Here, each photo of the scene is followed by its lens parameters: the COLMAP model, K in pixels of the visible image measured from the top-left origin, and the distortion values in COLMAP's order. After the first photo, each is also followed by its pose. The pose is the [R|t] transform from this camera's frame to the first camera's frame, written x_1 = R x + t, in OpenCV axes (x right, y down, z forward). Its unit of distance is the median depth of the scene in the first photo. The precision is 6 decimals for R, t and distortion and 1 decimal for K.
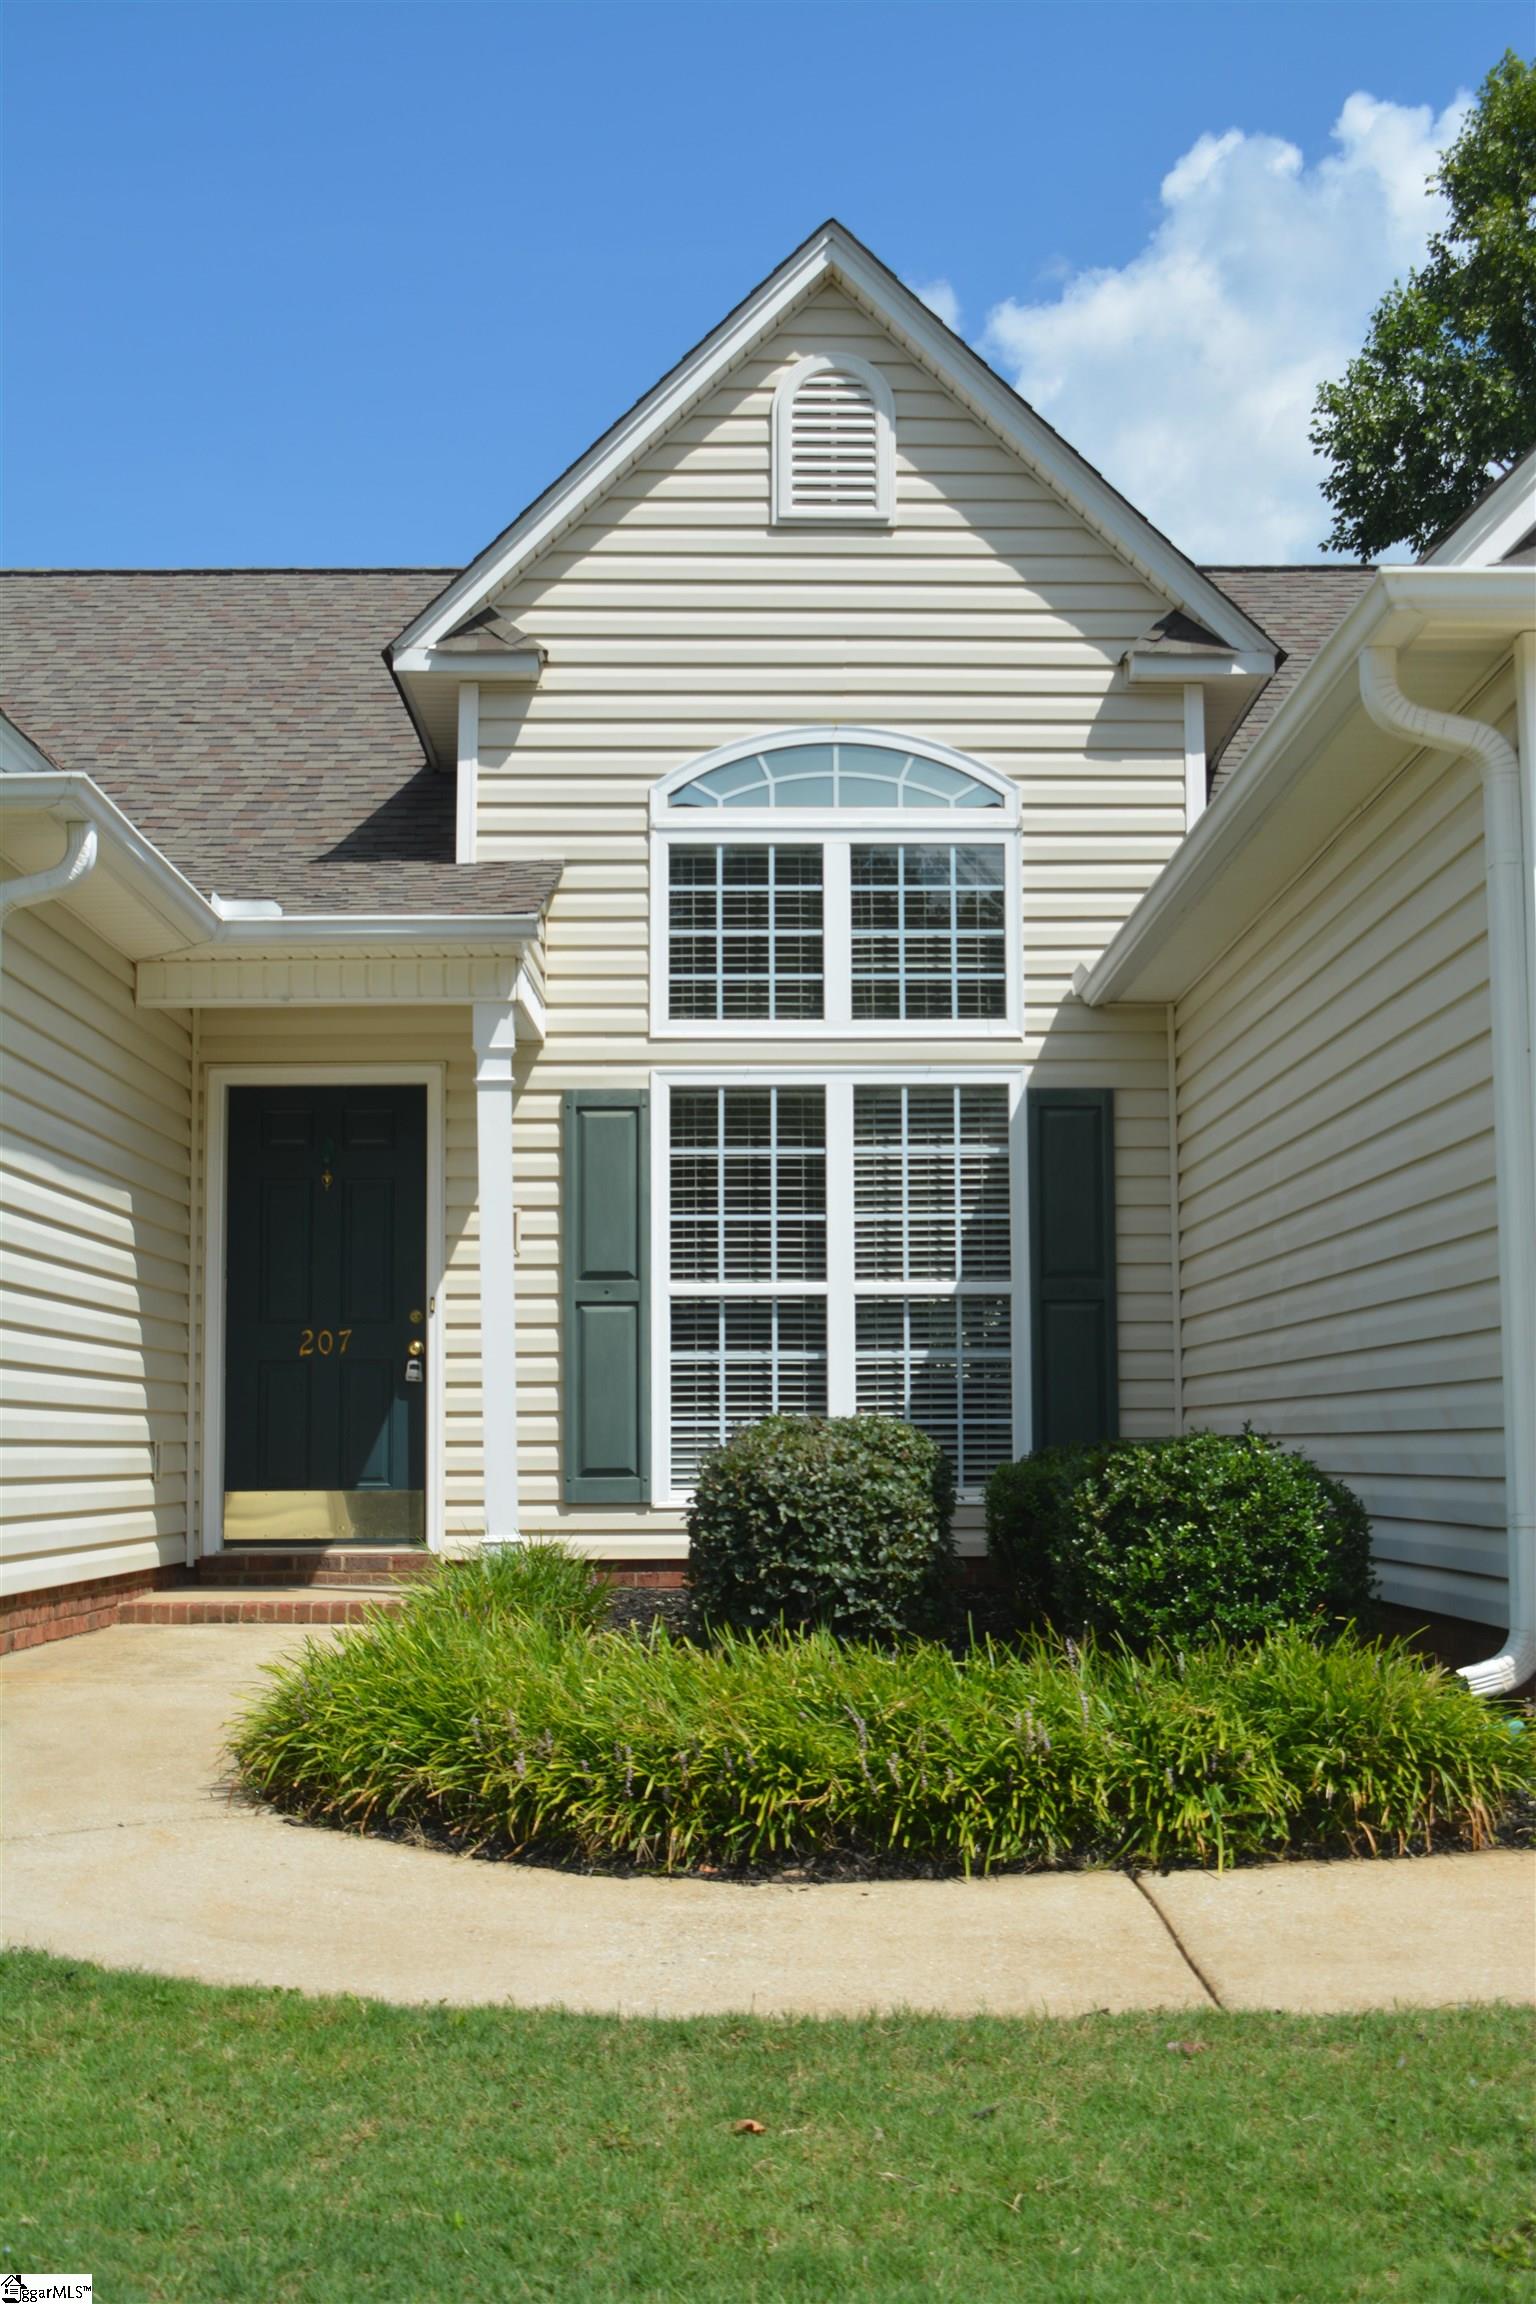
lens RADIAL K [[2815.5, 0, 751.3], [0, 2815.5, 1165.2], [0, 0, 1]] dist [-0.063812, 0.000000]
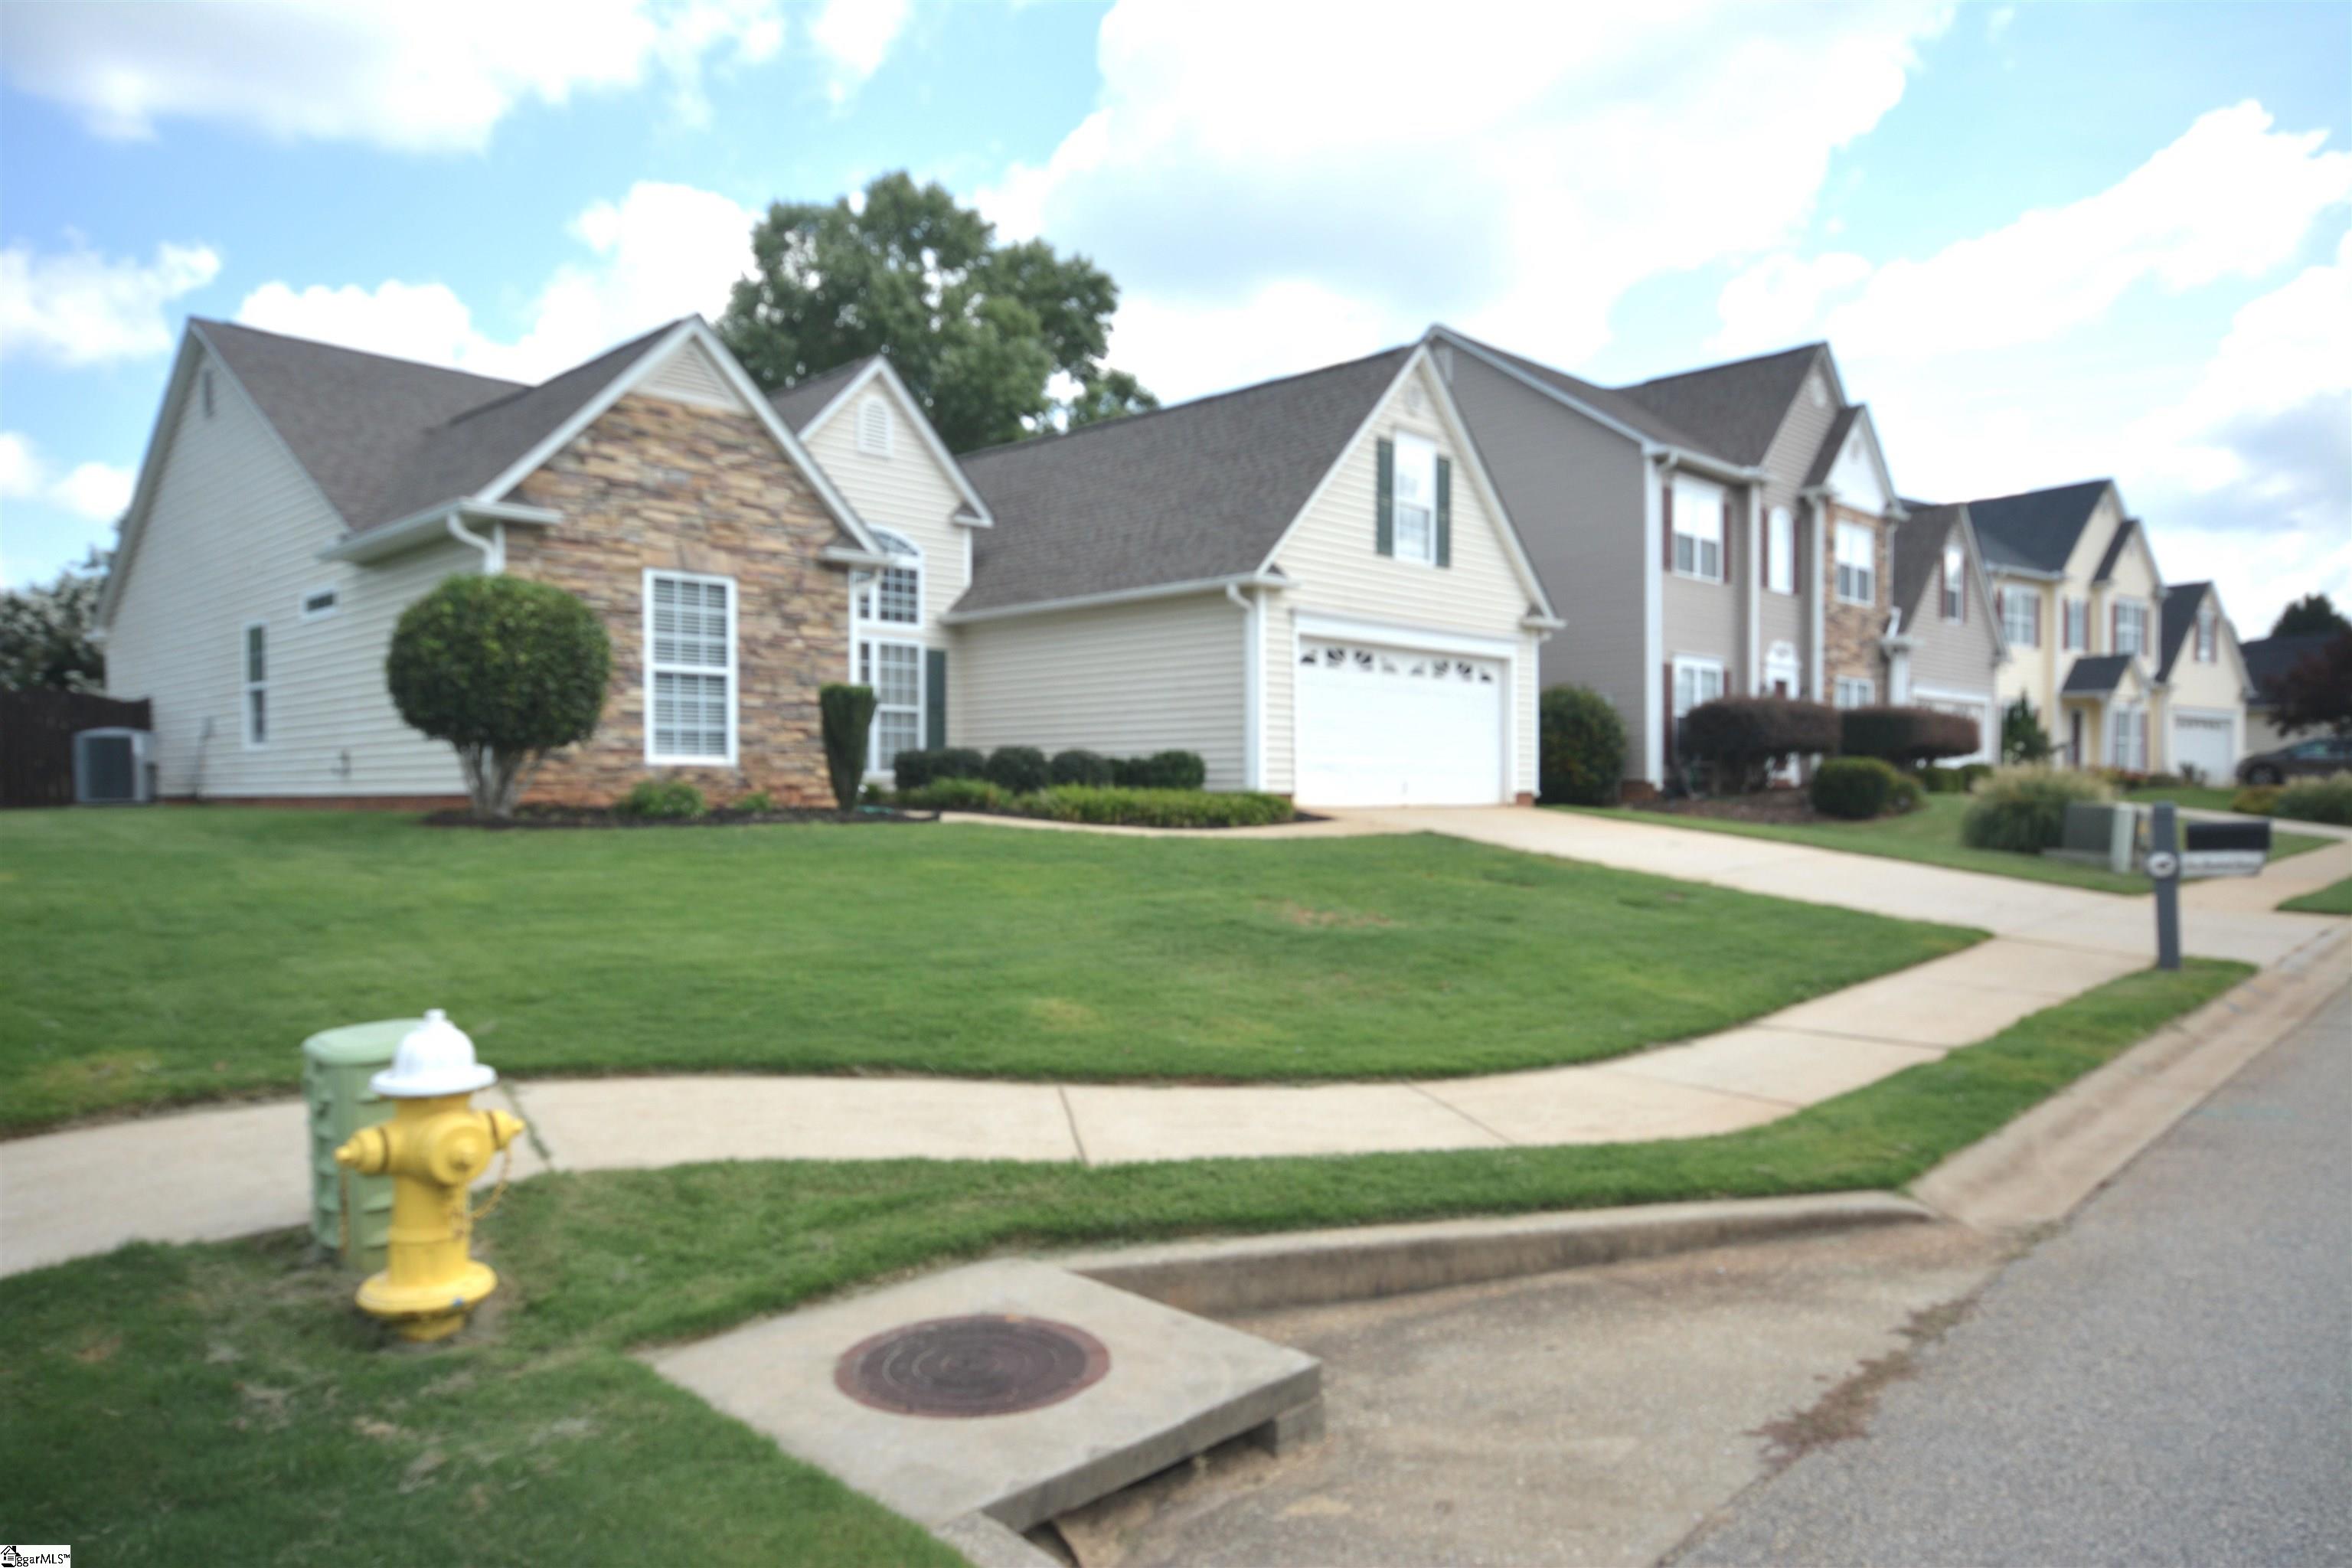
lens RADIAL K [[1551.4, 0, 1184.1], [0, 1551.4, 790.4], [0, 0, 1]] dist [0.012800, 0.001022]
pose [[0.694399, 0.007584, 0.719550, -0.959651], [-0.070787, 0.995815, 0.057816, 0.011389], [-0.716100, -0.091082, 0.692029, -0.443423]]
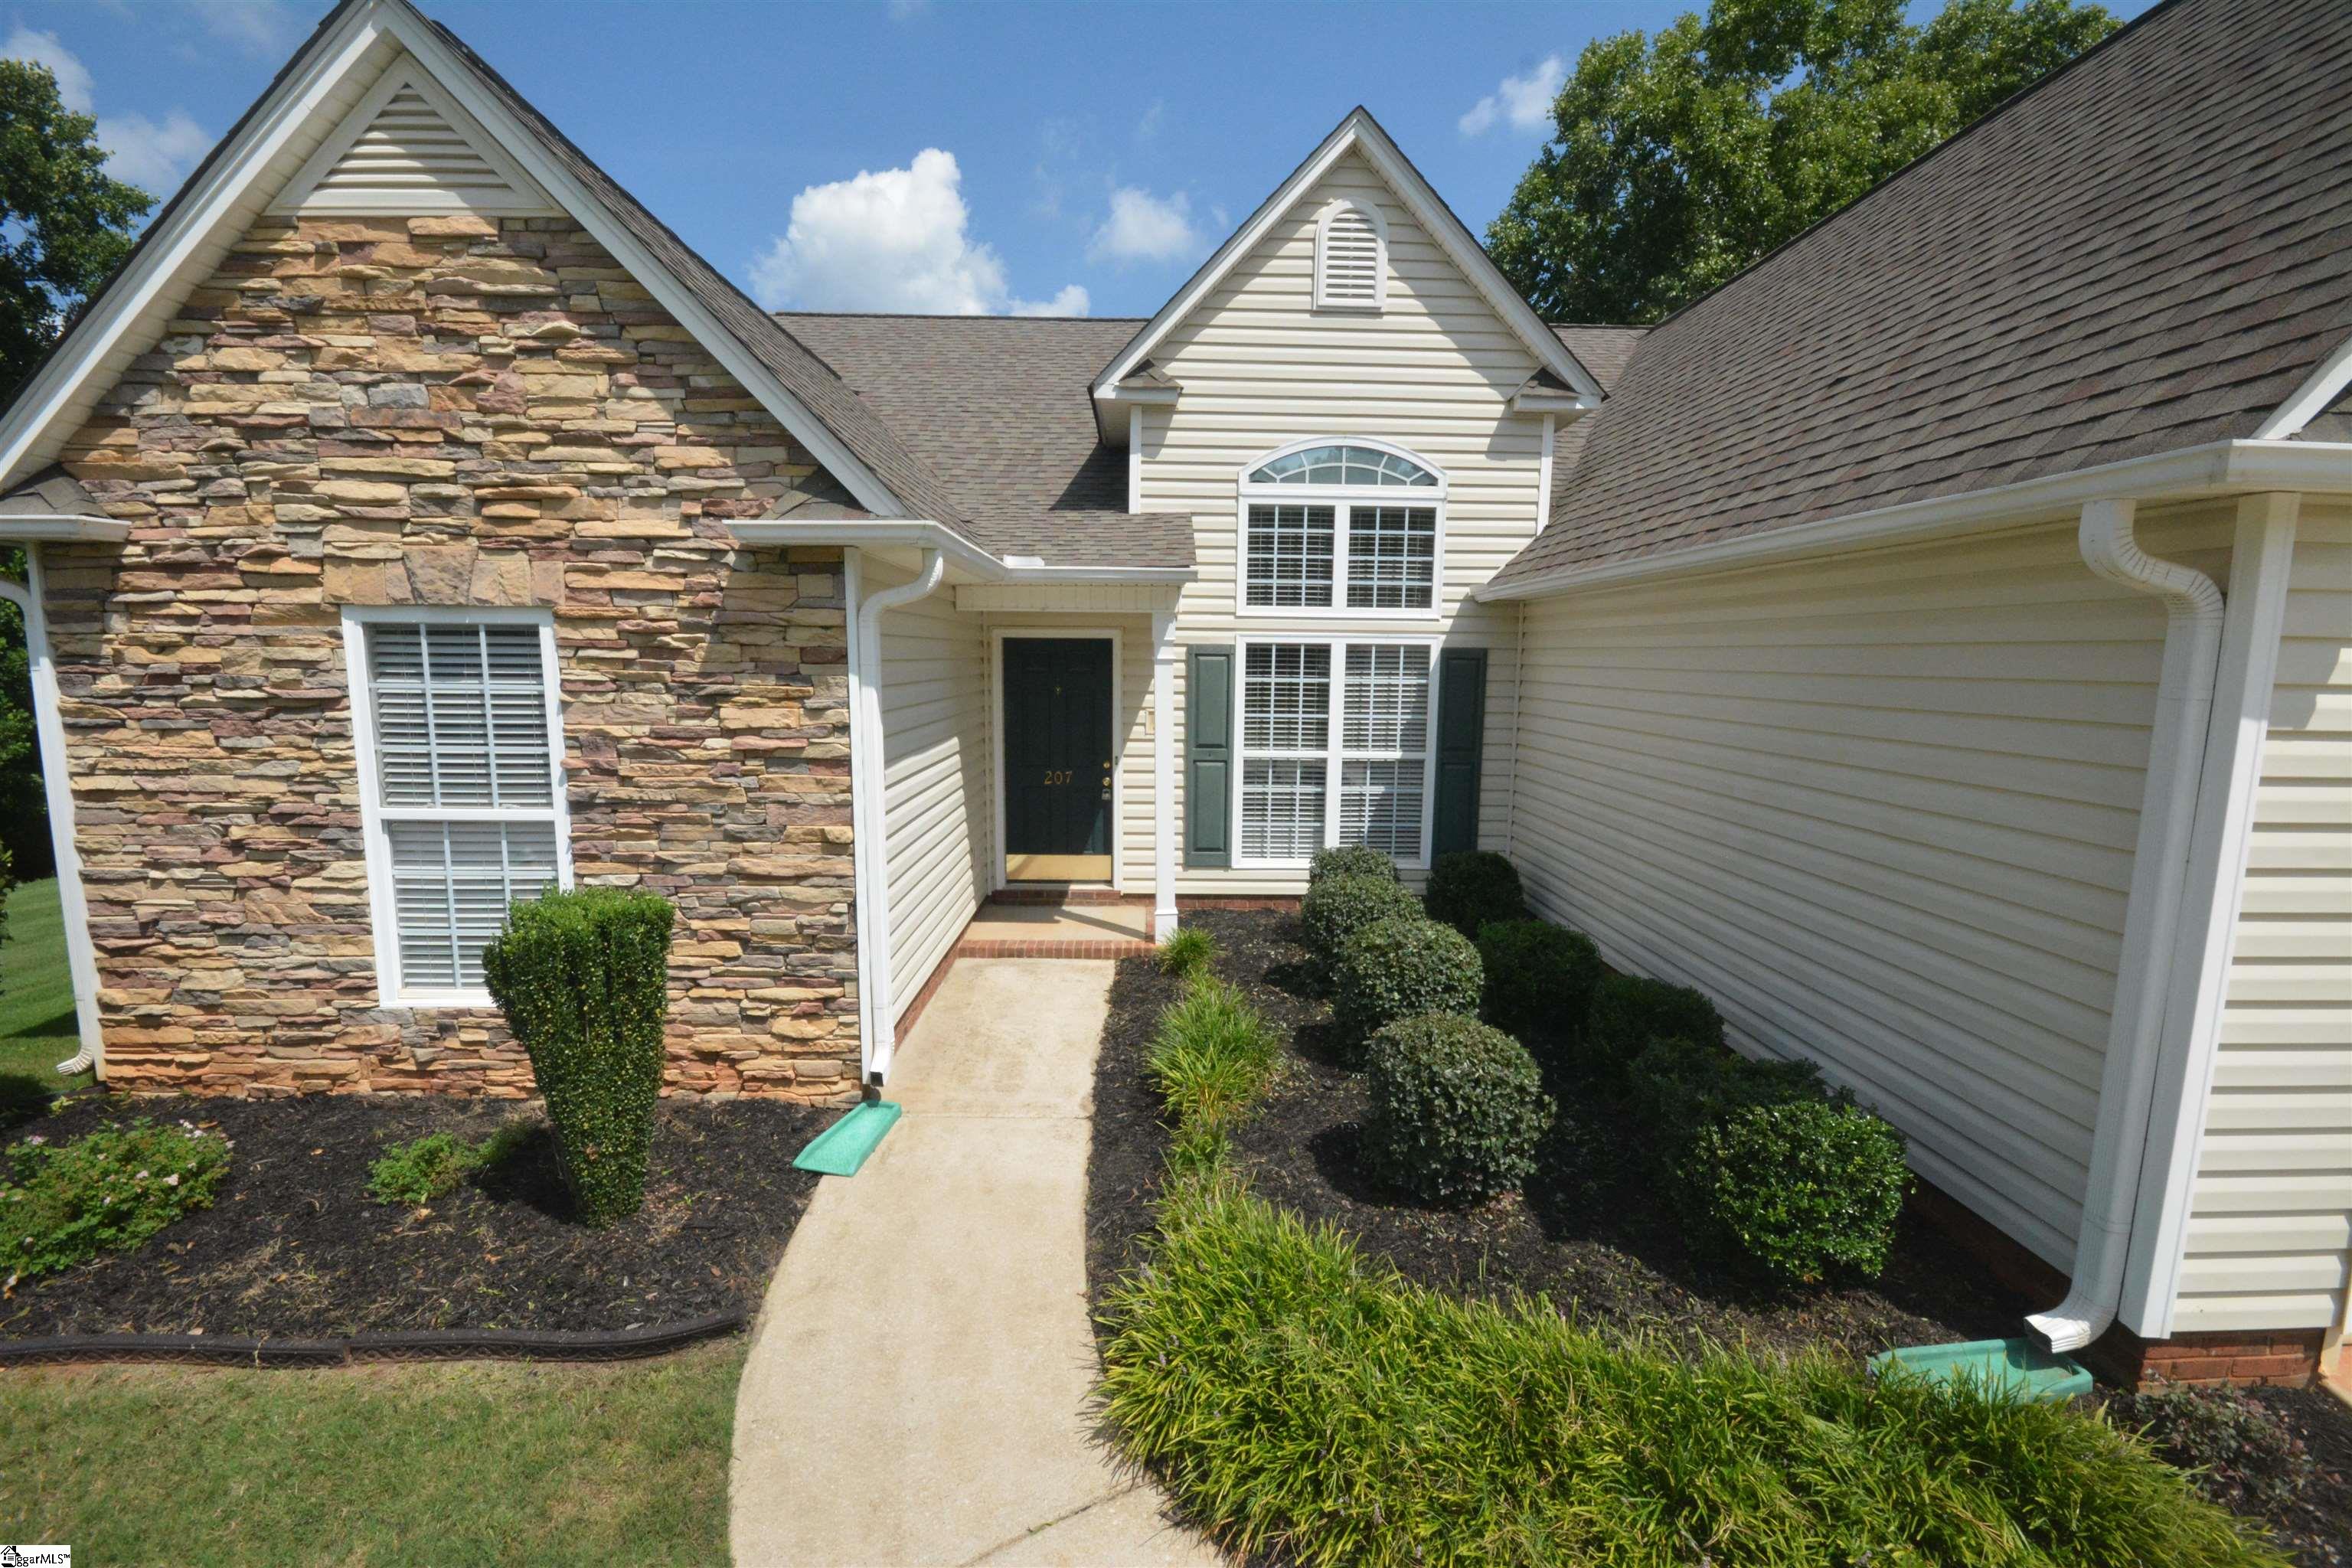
lens RADIAL K [[1043.2, 0, 1173.8], [0, 1043.2, 798.9], [0, 0, 1]] dist [0.008278, -0.009511]
pose [[0.999758, 0.013815, 0.017132, -0.085948], [-0.017460, 0.971774, 0.235266, -0.088058], [-0.013398, -0.235509, 0.971780, 0.316158]]
